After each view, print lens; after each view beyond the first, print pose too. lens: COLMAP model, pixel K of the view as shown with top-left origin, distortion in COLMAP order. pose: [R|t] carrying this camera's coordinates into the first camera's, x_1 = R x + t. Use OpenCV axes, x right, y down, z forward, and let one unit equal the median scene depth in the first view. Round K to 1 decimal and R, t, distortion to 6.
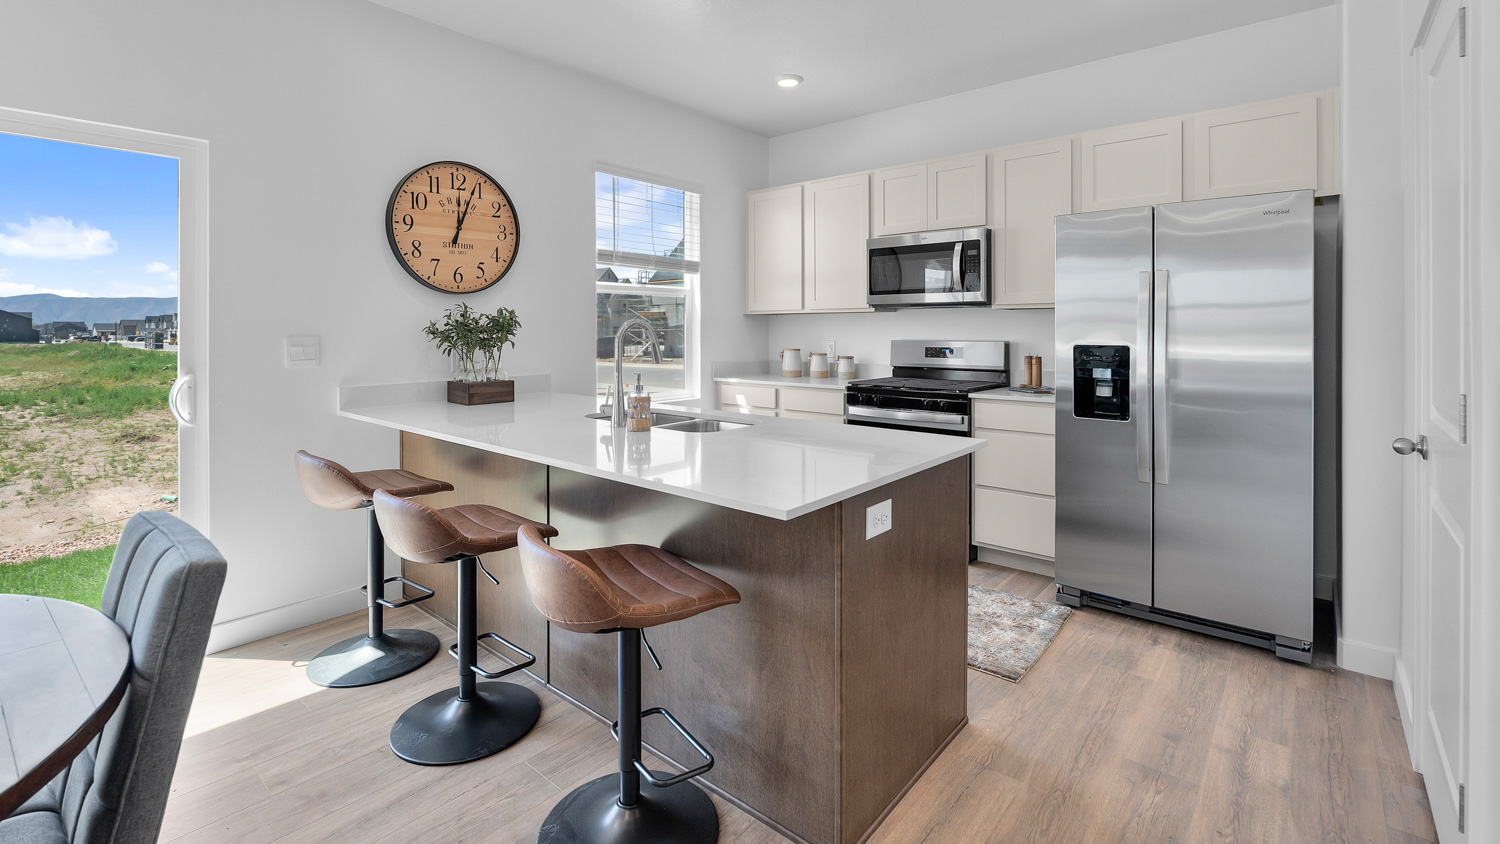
lens RADIAL K [[660.3, 0, 747.5], [0, 660.3, 332.8], [0, 0, 1]] dist [-0.002002, 0.000403]
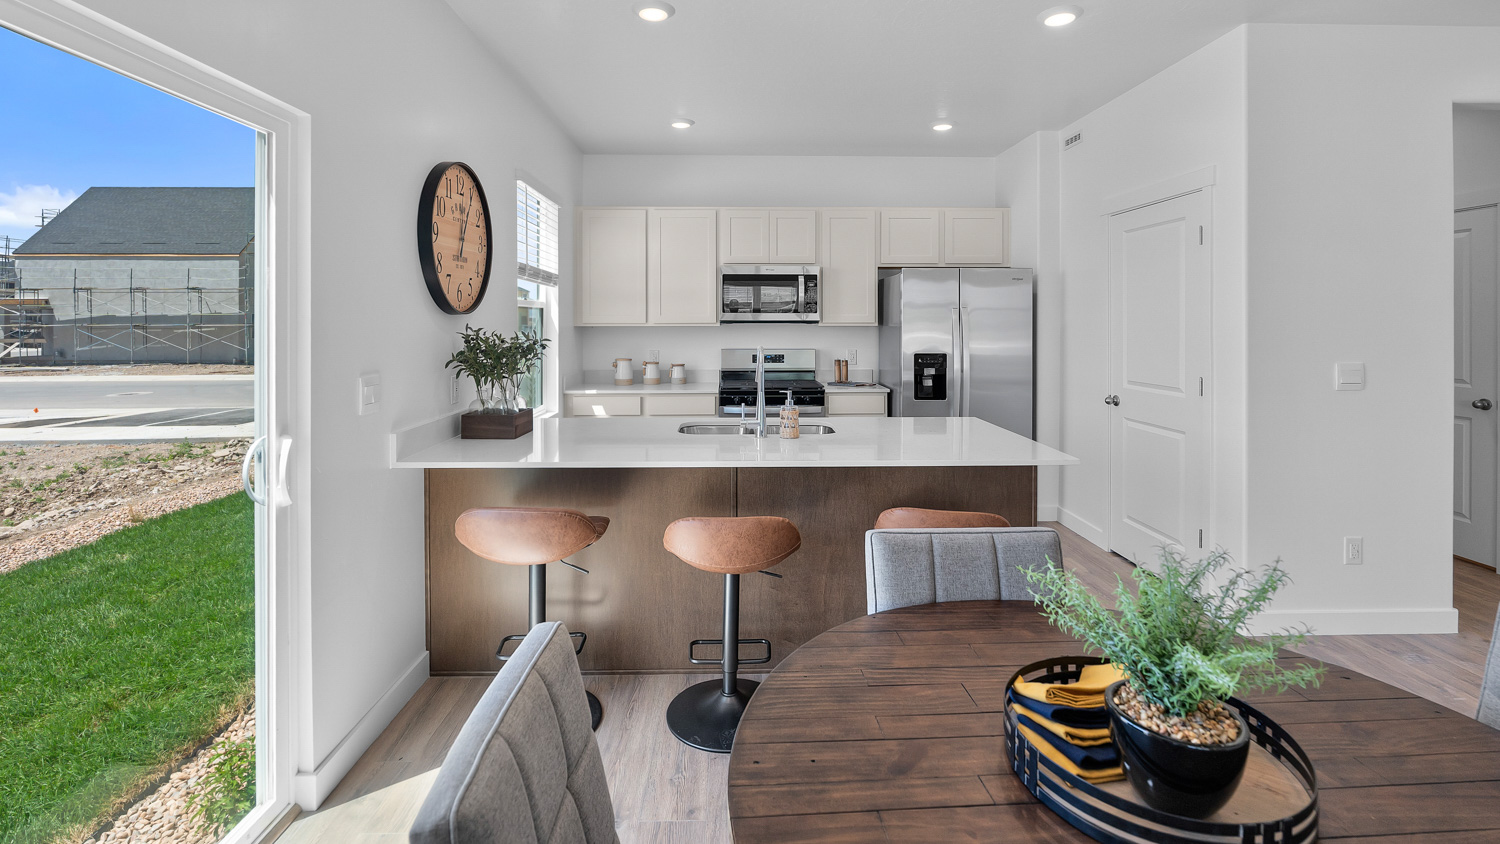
lens RADIAL K [[660.3, 0, 747.5], [0, 660.3, 332.8], [0, 0, 1]] dist [-0.002002, 0.000403]
pose [[0.748753, -0.009110, 0.662787, -0.686216], [0.002877, 0.999941, 0.010494, -0.039621], [-0.662843, -0.005951, 0.748735, 0.090684]]
